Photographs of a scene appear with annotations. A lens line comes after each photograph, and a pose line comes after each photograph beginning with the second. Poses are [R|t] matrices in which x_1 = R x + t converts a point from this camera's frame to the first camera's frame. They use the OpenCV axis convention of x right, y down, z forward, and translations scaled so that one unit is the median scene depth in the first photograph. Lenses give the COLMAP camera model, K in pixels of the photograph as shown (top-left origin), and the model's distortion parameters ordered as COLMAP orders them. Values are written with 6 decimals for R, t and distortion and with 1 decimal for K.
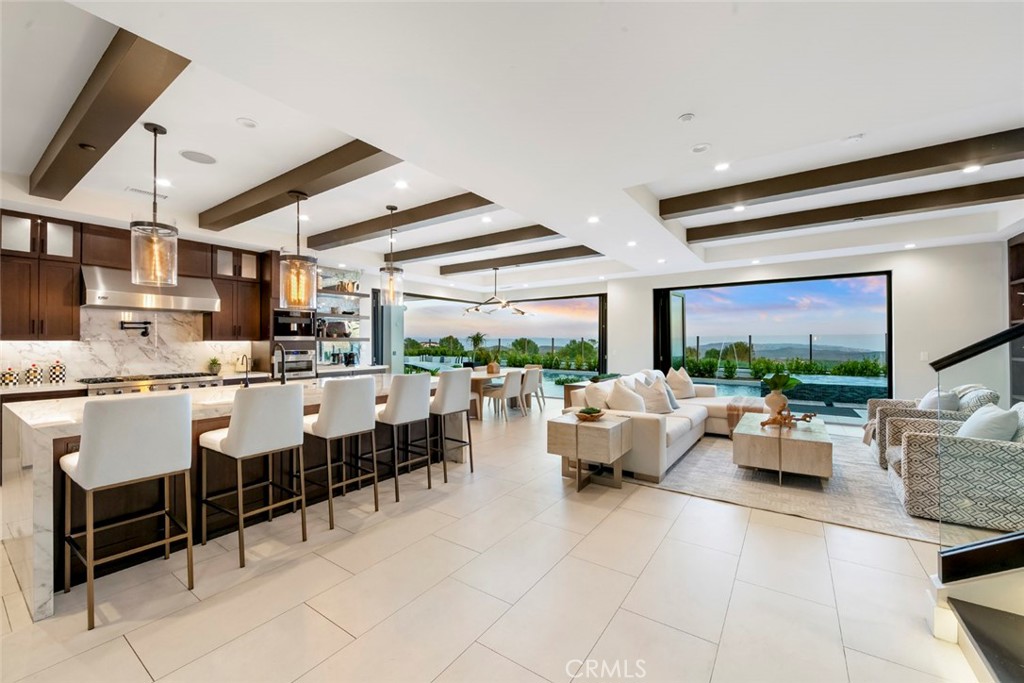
lens RADIAL K [[410.6, 0, 504.7], [0, 410.6, 347.1], [0, 0, 1]] dist [-0.006558, -0.000403]
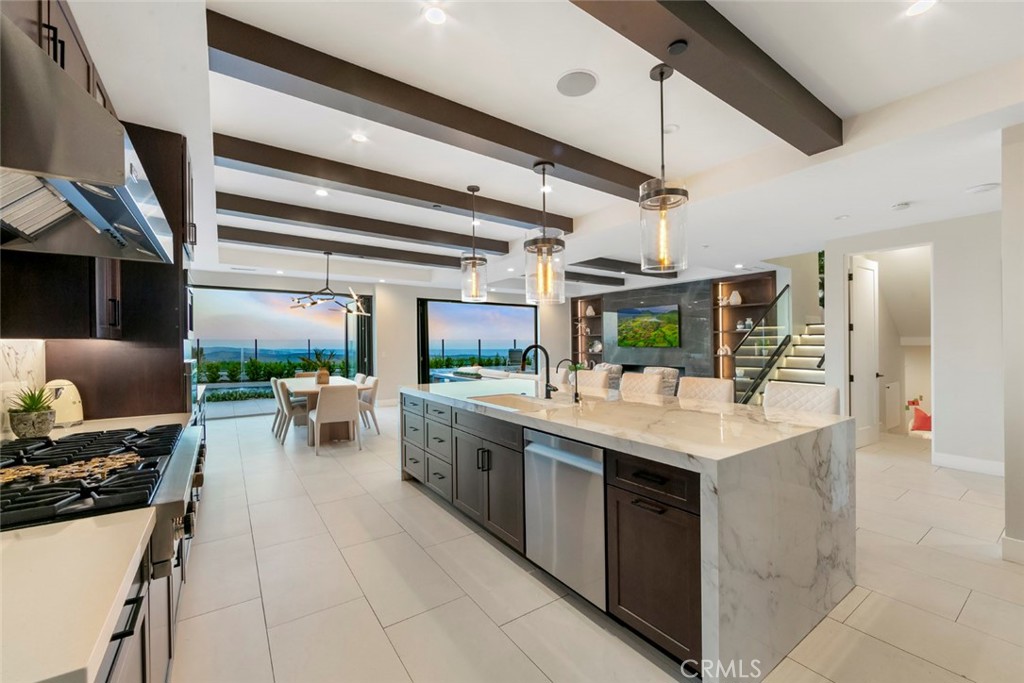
lens RADIAL K [[410.6, 0, 504.8], [0, 410.6, 344.2], [0, 0, 1]] dist [-0.006558, -0.000403]
pose [[0.338480, 0.001209, 0.940973, -0.660369], [0.013757, 0.999886, -0.006233, -0.002317], [-0.940873, 0.015055, 0.338425, 0.402643]]
